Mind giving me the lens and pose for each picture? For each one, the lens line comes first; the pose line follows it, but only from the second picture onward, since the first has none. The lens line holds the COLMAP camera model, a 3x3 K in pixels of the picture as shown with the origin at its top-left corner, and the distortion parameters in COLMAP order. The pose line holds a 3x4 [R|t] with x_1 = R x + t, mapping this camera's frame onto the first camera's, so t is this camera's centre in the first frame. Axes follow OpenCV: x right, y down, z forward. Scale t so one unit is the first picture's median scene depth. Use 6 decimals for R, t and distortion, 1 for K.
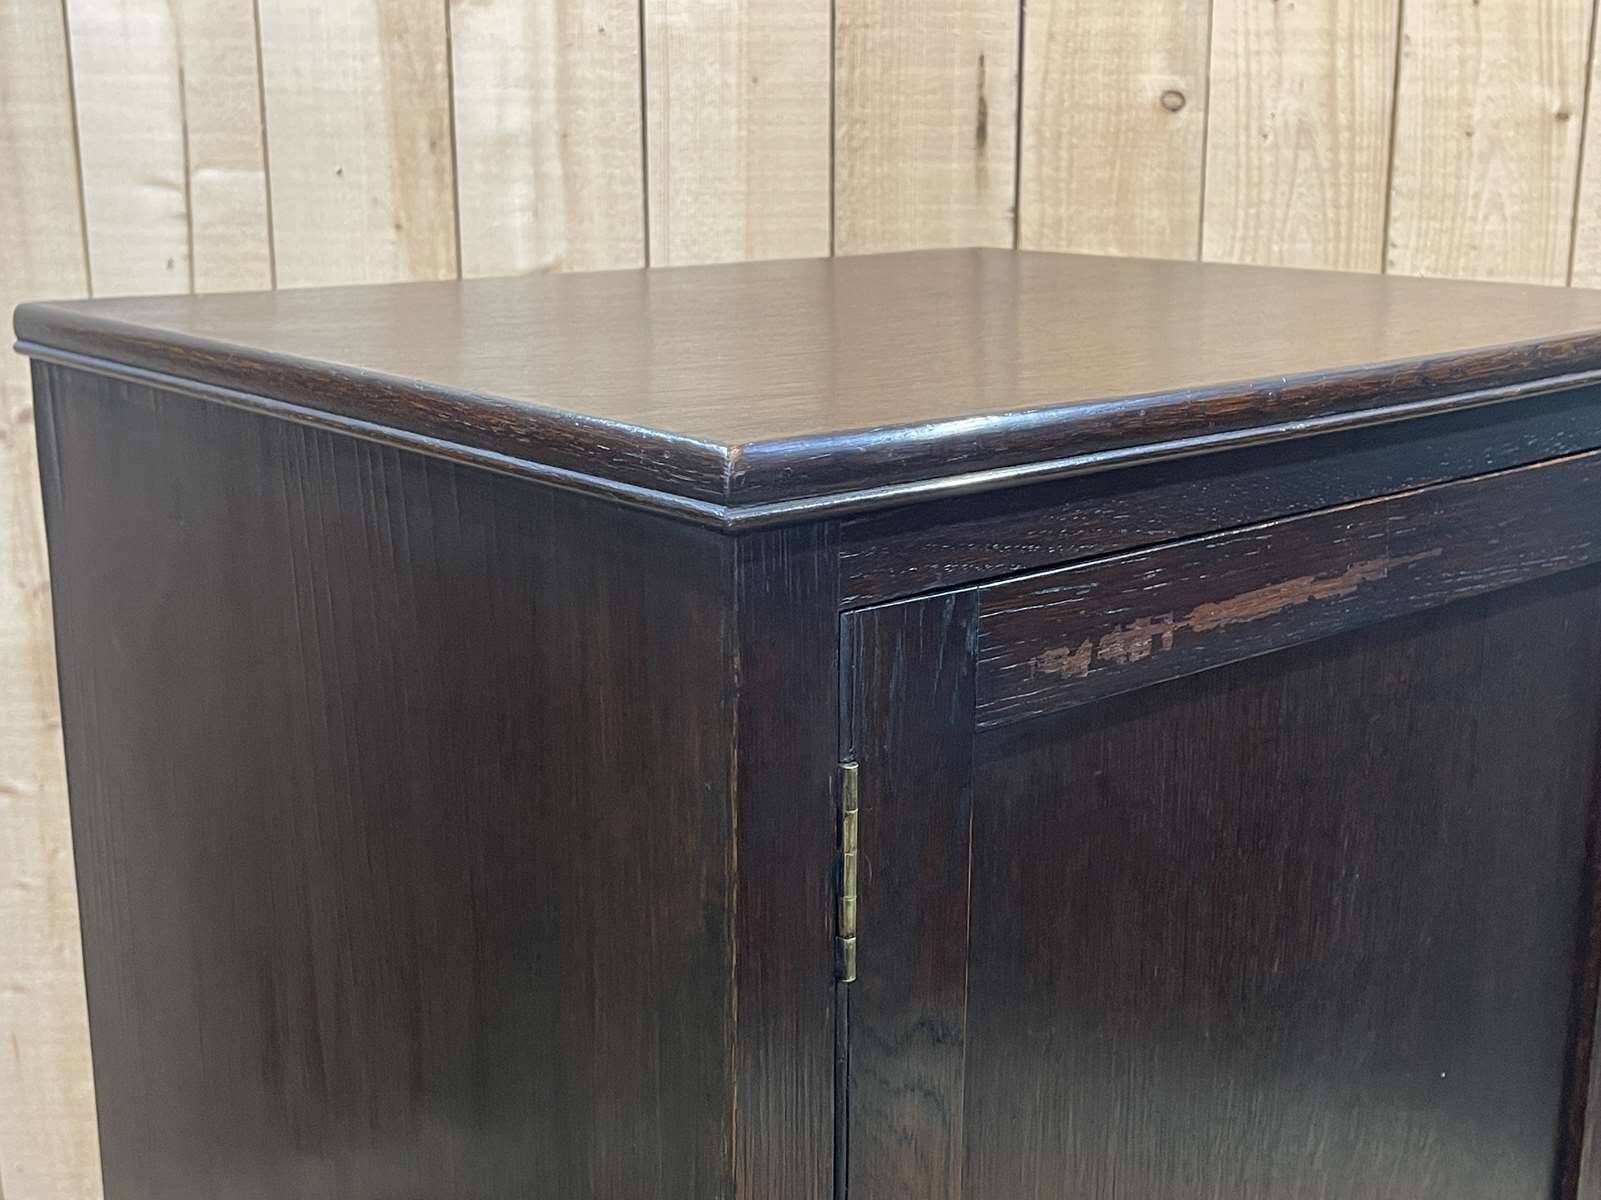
lens RADIAL K [[1950.8, 0, 826.4], [0, 1950.8, 609.9], [0, 0, 1]] dist [0.066560, -0.152962]
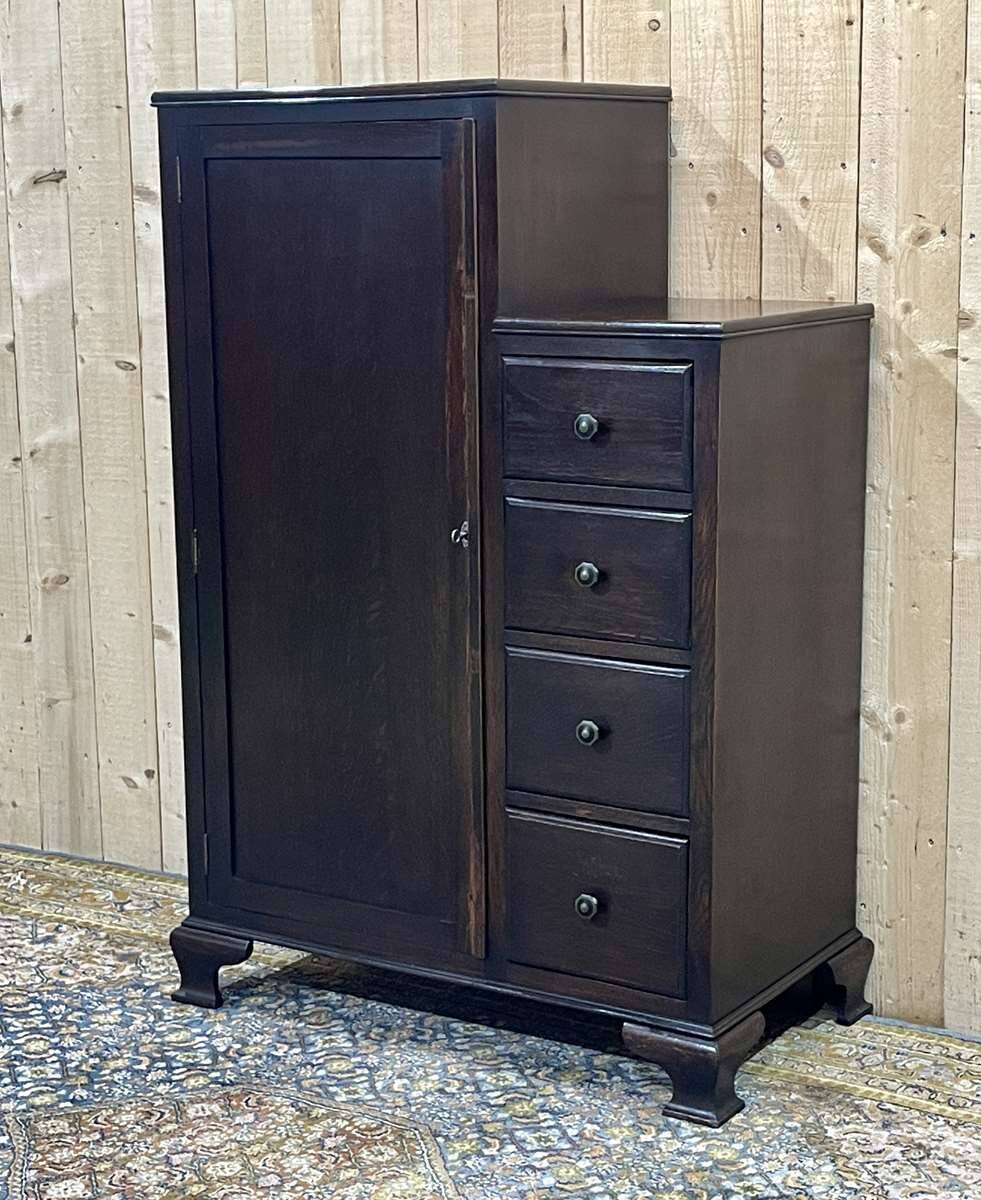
lens RADIAL K [[2265.2, 0, 527.5], [0, 2265.2, 616.2], [0, 0, 1]] dist [0.137300, -0.456325]
pose [[0.840471, 0.088816, -0.534529, 1.262907], [-0.119895, 0.992506, -0.023605, 0.352229], [0.528426, 0.083927, 0.844821, -0.815190]]
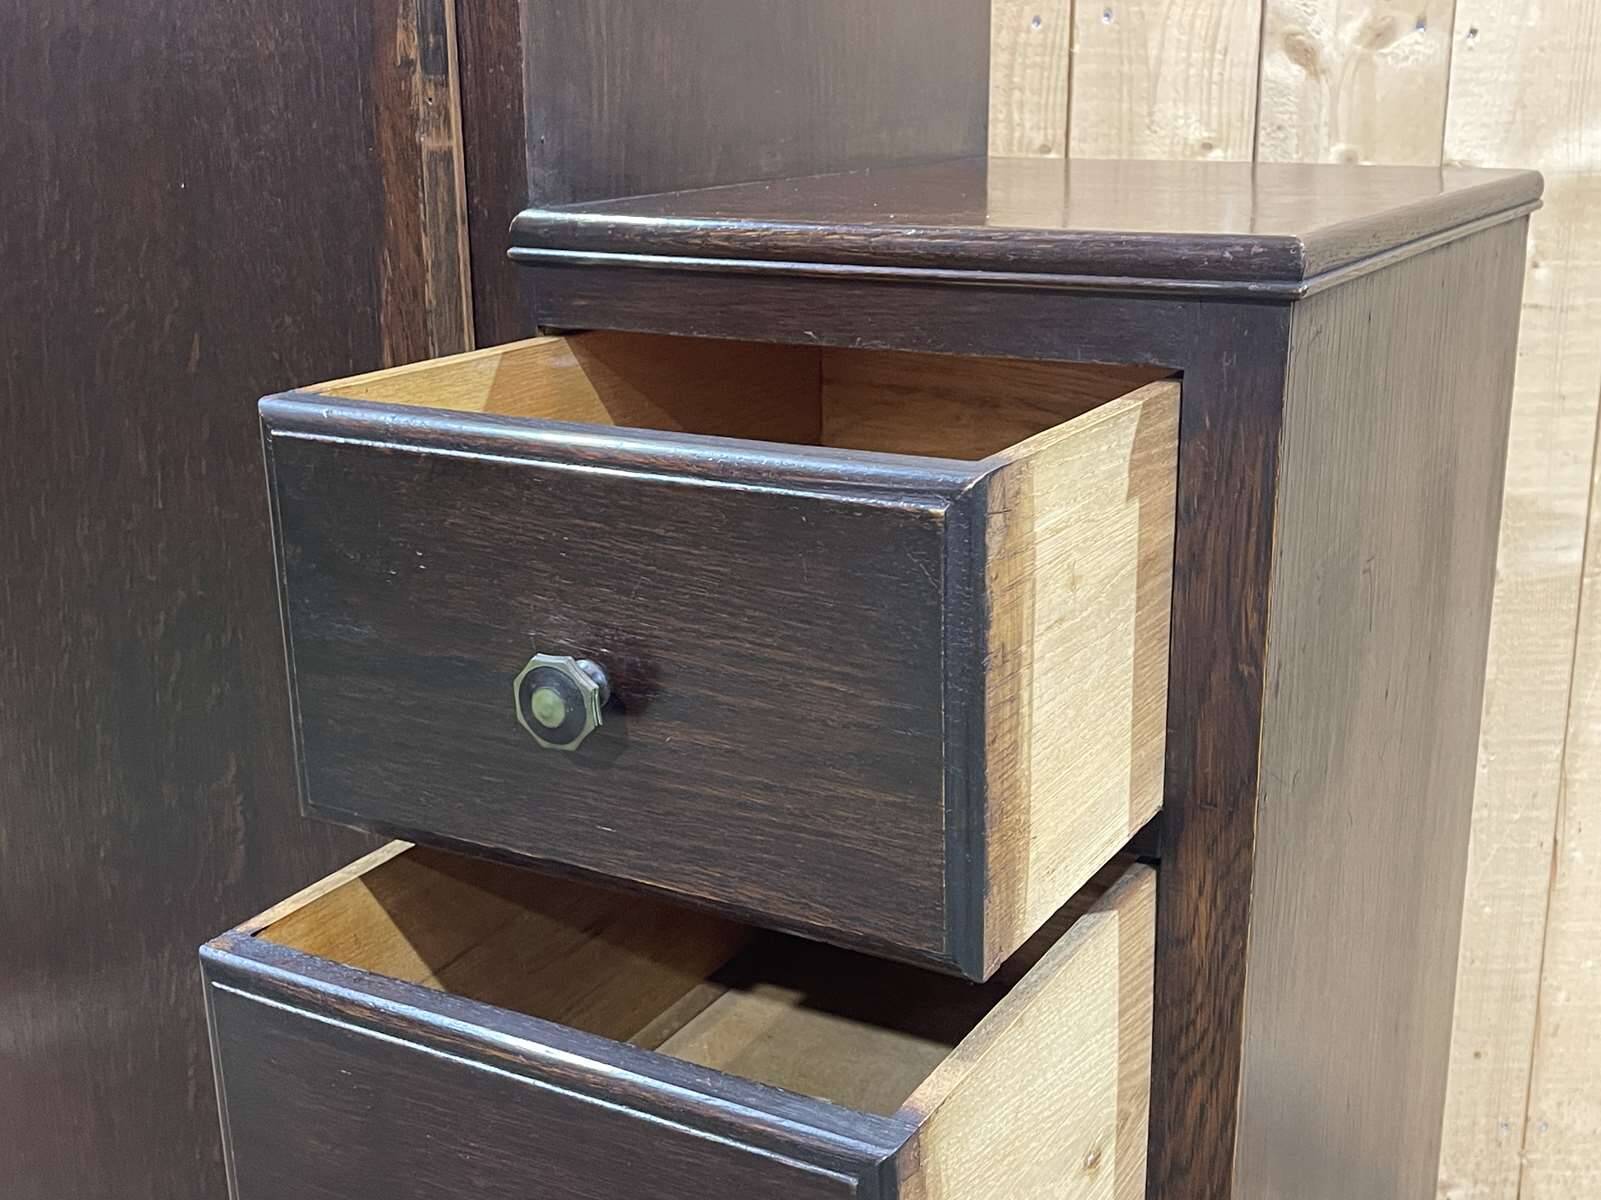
lens RADIAL K [[1950.8, 0, 826.4], [0, 1950.8, 609.9], [0, 0, 1]] dist [0.066560, -0.152962]
pose [[0.999248, -0.009957, 0.037466, 0.125522], [0.009338, 0.999817, 0.016670, 0.201944], [-0.037626, -0.016308, 0.999159, 0.059003]]
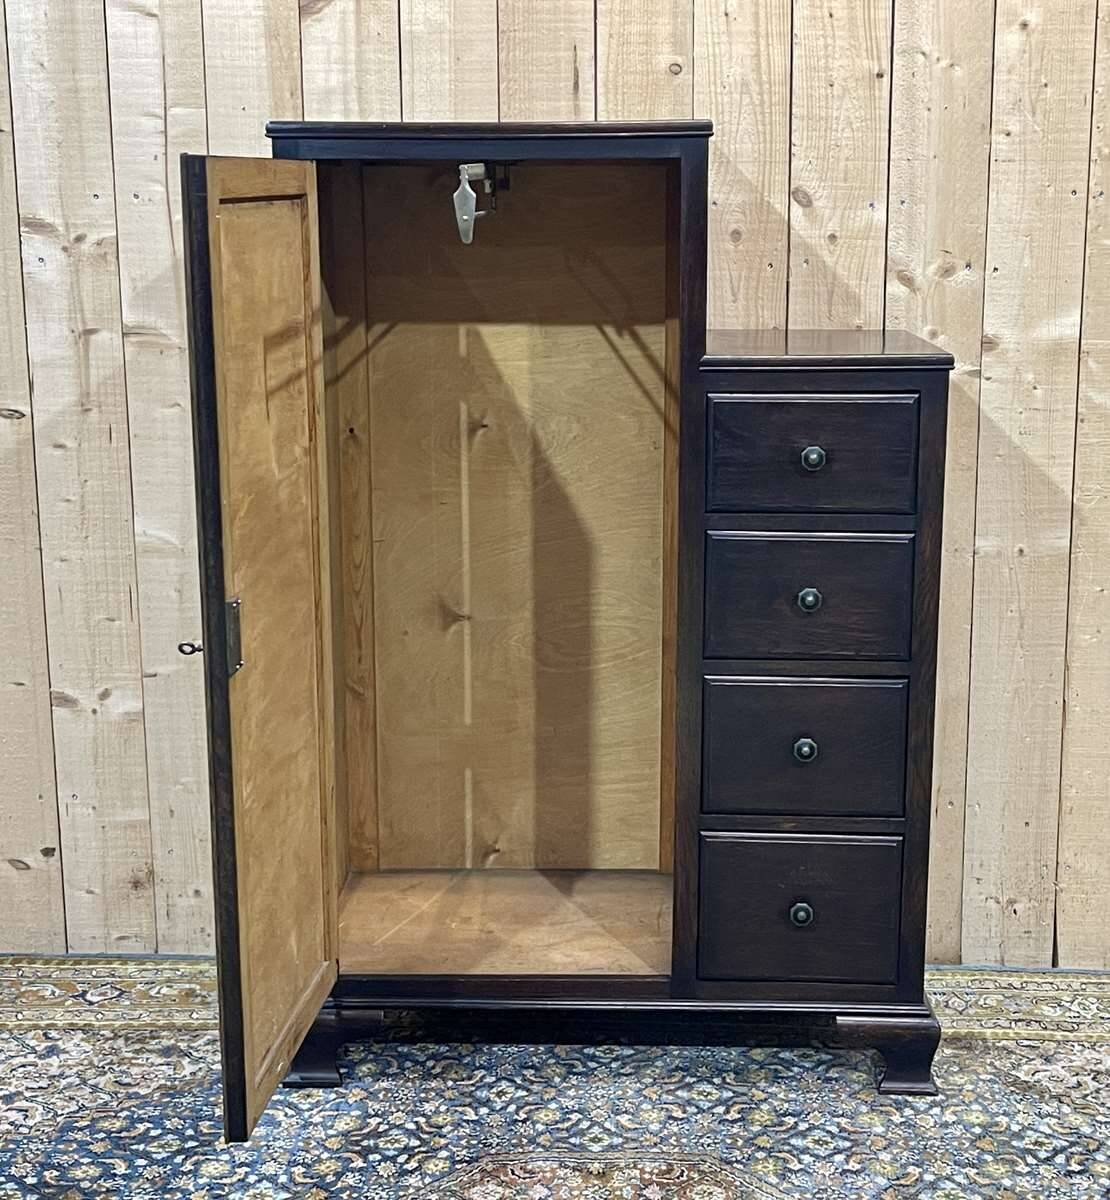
lens RADIAL K [[1955.7, 0, 607.1], [0, 1955.7, 612.7], [0, 0, 1]] dist [0.129134, -0.419189]
pose [[0.999105, 0.003587, -0.042156, 0.192547], [-0.005176, 0.999278, -0.037645, 0.343784], [0.041990, 0.037830, 0.998402, -0.903664]]
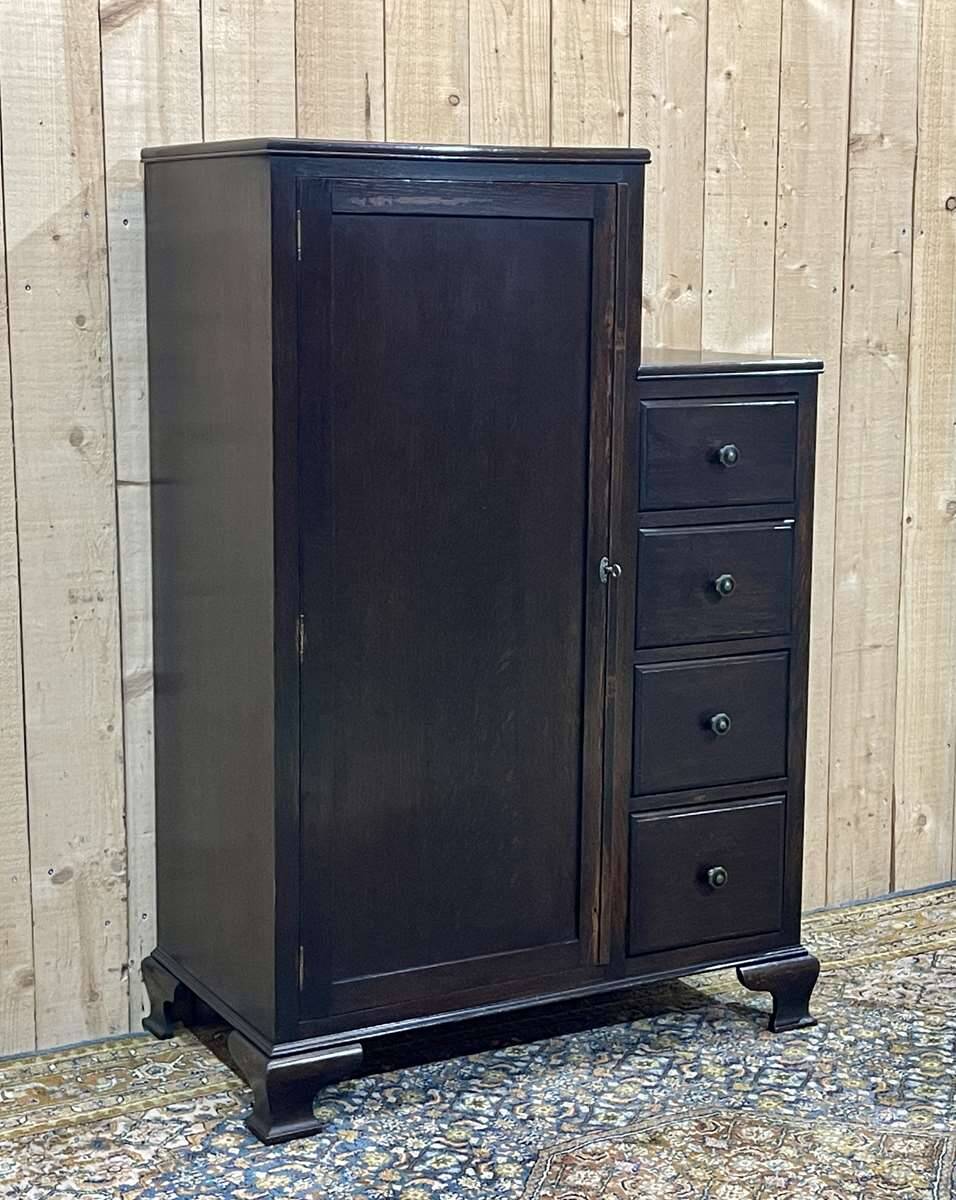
lens RADIAL K [[2089.7, 0, 519.3], [0, 2089.7, 607.5], [0, 0, 1]] dist [0.153626, -0.563369]
pose [[0.876160, -0.081540, 0.475074, -0.820872], [0.117653, 0.991955, -0.046728, 0.358414], [-0.467442, 0.096835, 0.878704, -0.857250]]
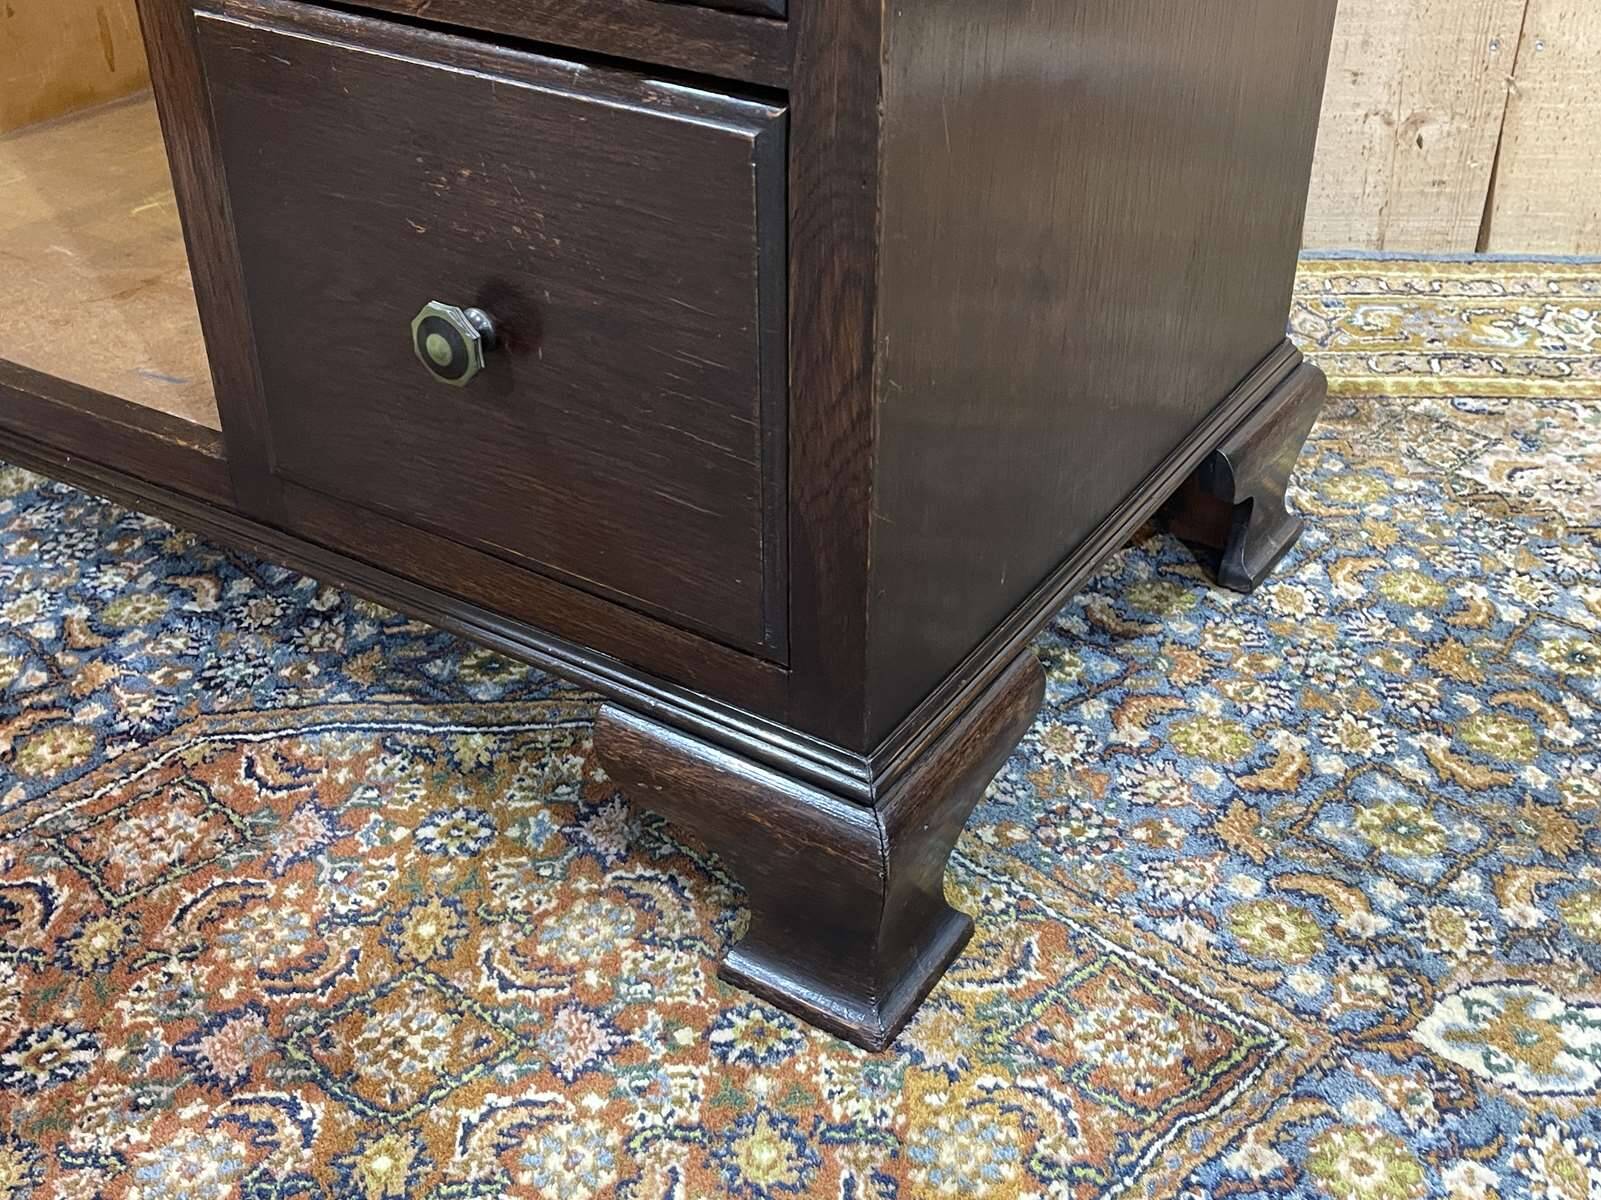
lens RADIAL K [[1777.9, 0, 830.3], [0, 1777.9, 598.4], [0, 0, 1]] dist [0.105112, -0.290001]
pose [[0.999904, 0.005080, -0.012898, 0.238403], [-0.000966, 0.953696, 0.300772, 0.525070], [0.013829, -0.300731, 0.953609, 0.226385]]
